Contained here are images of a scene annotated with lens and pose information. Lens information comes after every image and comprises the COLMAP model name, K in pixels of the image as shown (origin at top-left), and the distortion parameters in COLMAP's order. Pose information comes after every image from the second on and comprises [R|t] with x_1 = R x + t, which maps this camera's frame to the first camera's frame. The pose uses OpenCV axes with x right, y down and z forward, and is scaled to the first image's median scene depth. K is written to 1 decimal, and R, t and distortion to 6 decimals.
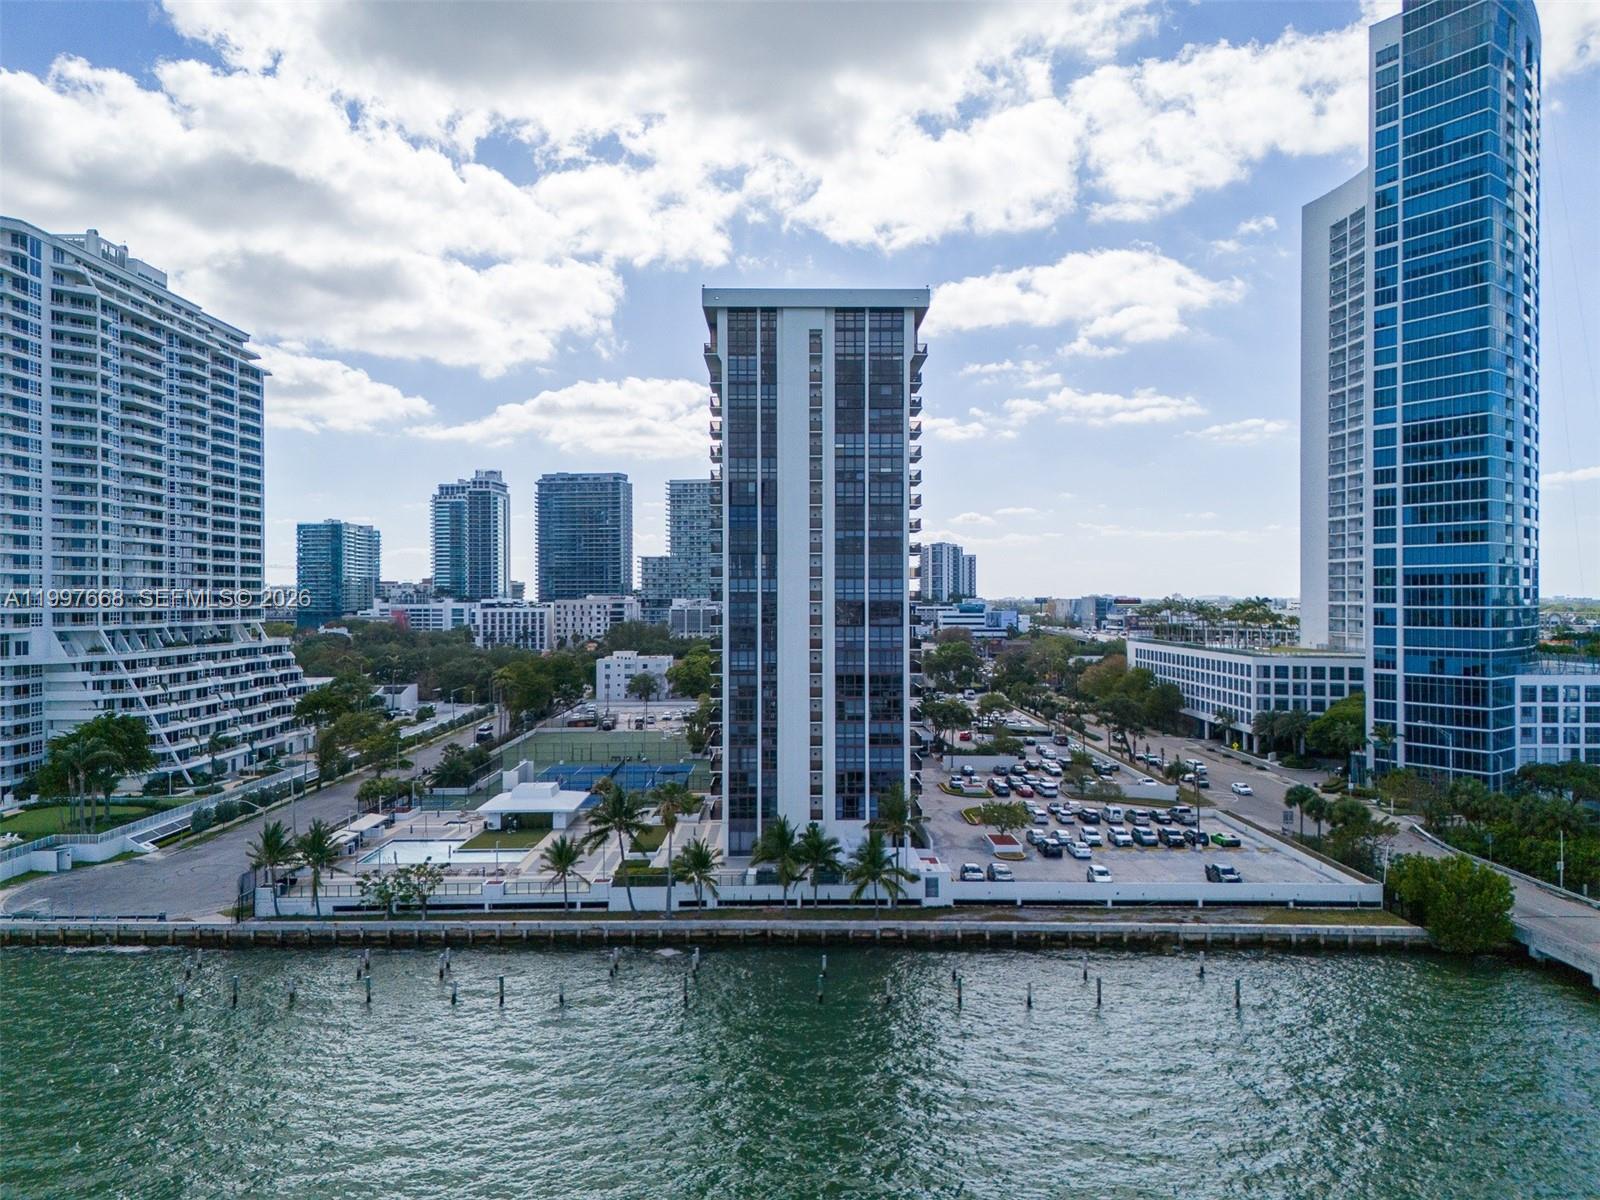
lens RADIAL K [[1180.0, 0, 800.0], [0, 1180.0, 600.0], [0, 0, 1]] dist [0.004958, -0.000083]
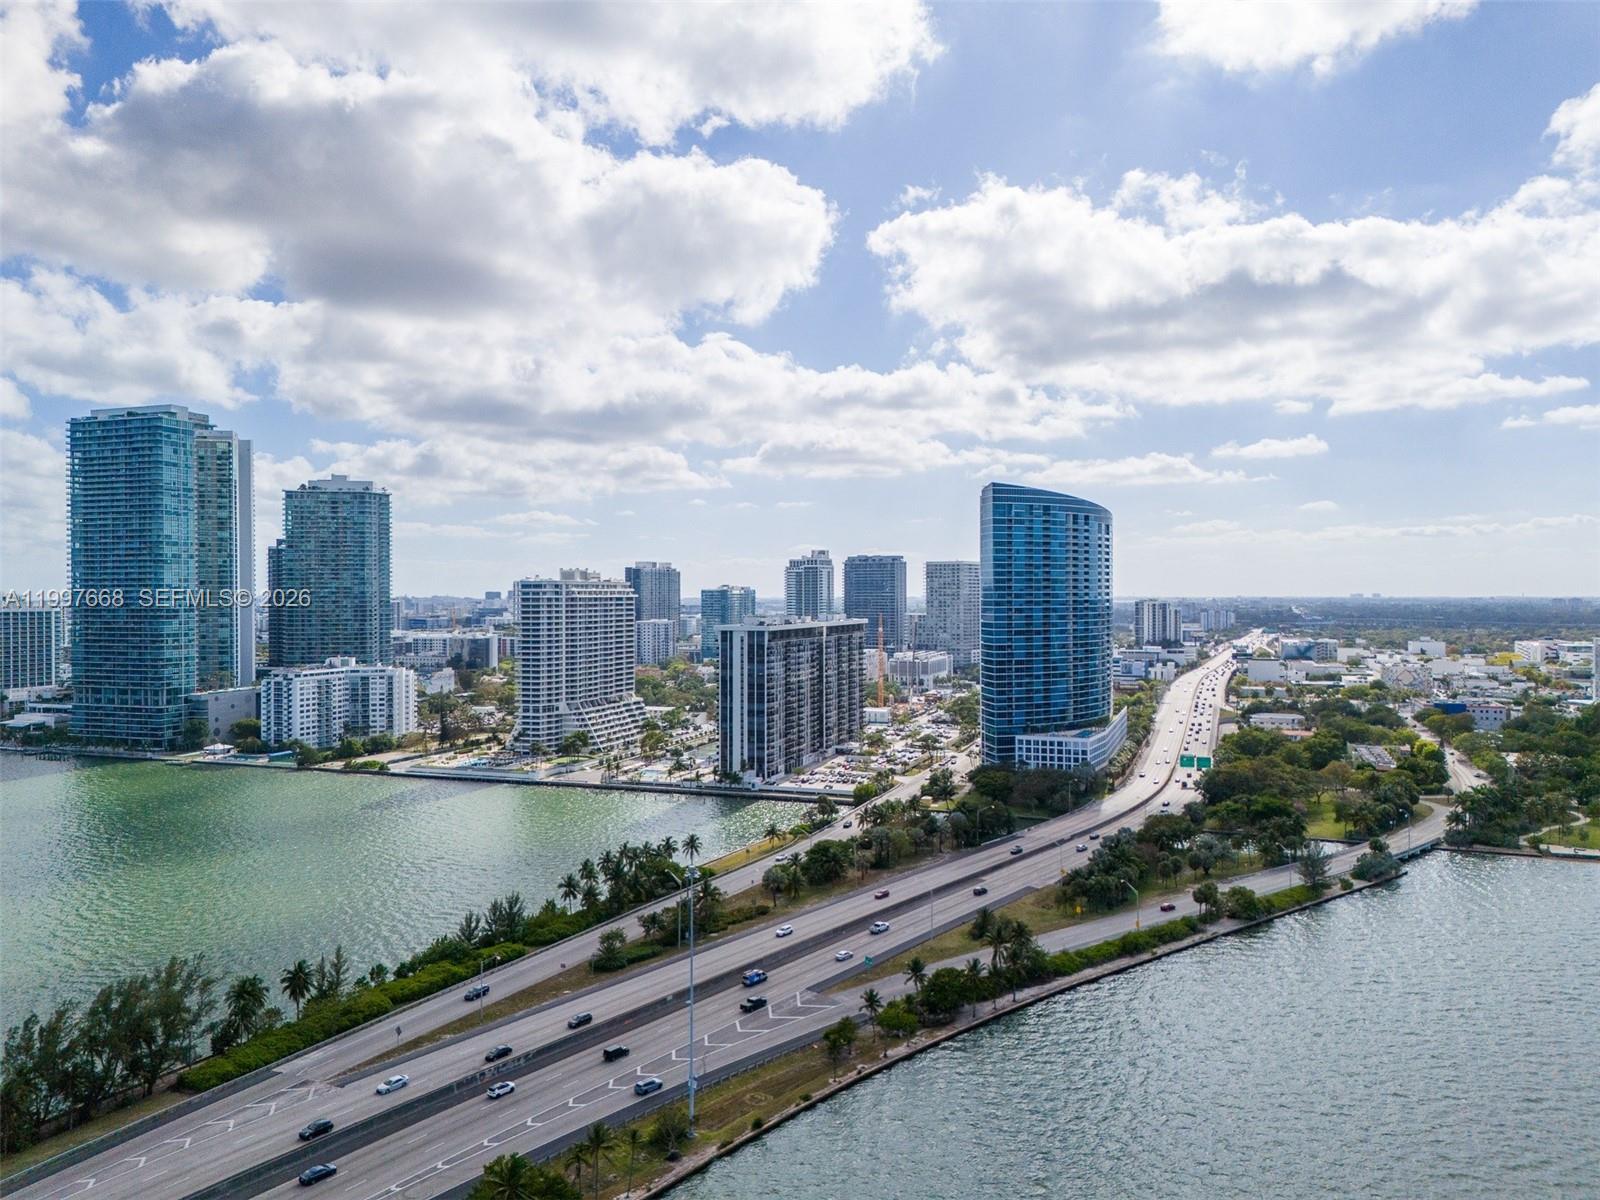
lens RADIAL K [[1120.5, 0, 800.0], [0, 1120.5, 600.0], [0, 0, 1]] dist [0.044138, -0.001637]
pose [[0.936427, 0.000112, -0.350862, 1.060273], [0.000730, 0.999997, 0.002267, -0.263773], [0.350862, -0.002379, 0.936424, -1.672842]]
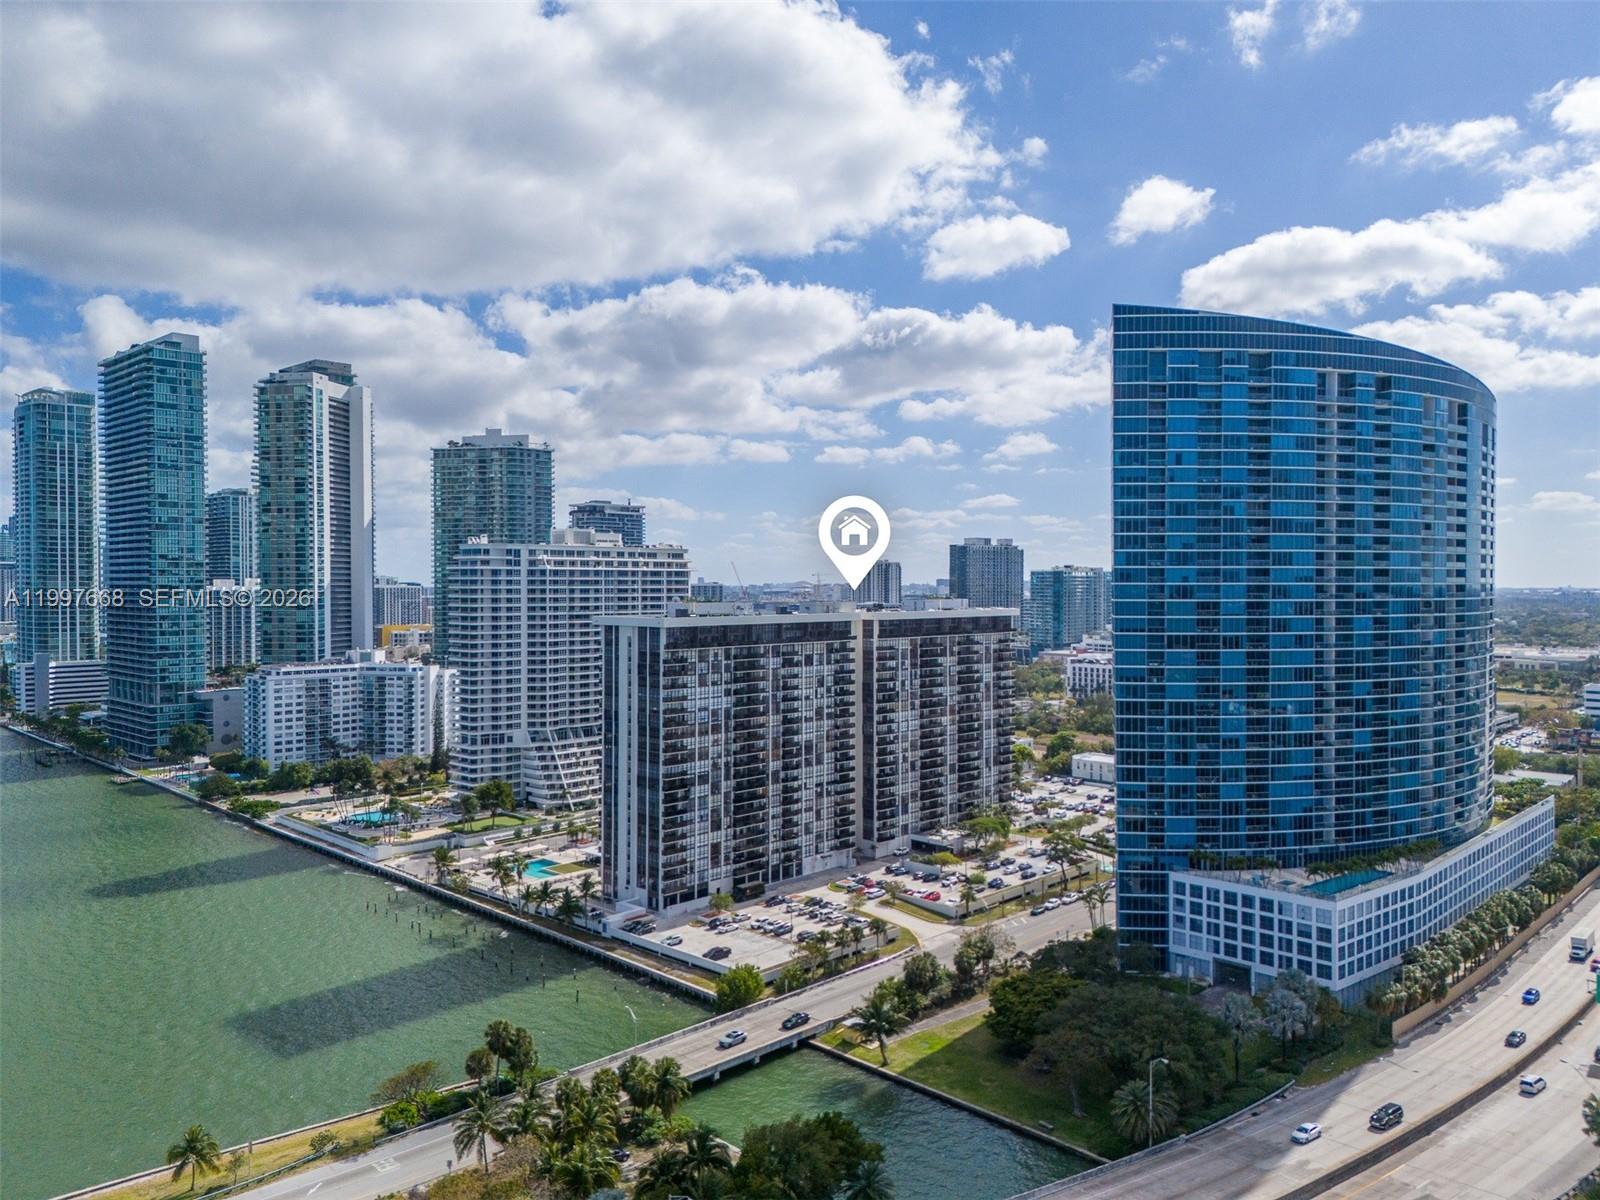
lens RADIAL K [[1130.5, 0, 829.9], [0, 1130.5, 606.6], [0, 0, 1]] dist [0.022393, -0.000173]
pose [[0.730337, 0.015615, -0.682909, 1.157982], [-0.003655, 0.999814, 0.018953, -0.238066], [0.683078, -0.011346, 0.730258, -0.119053]]
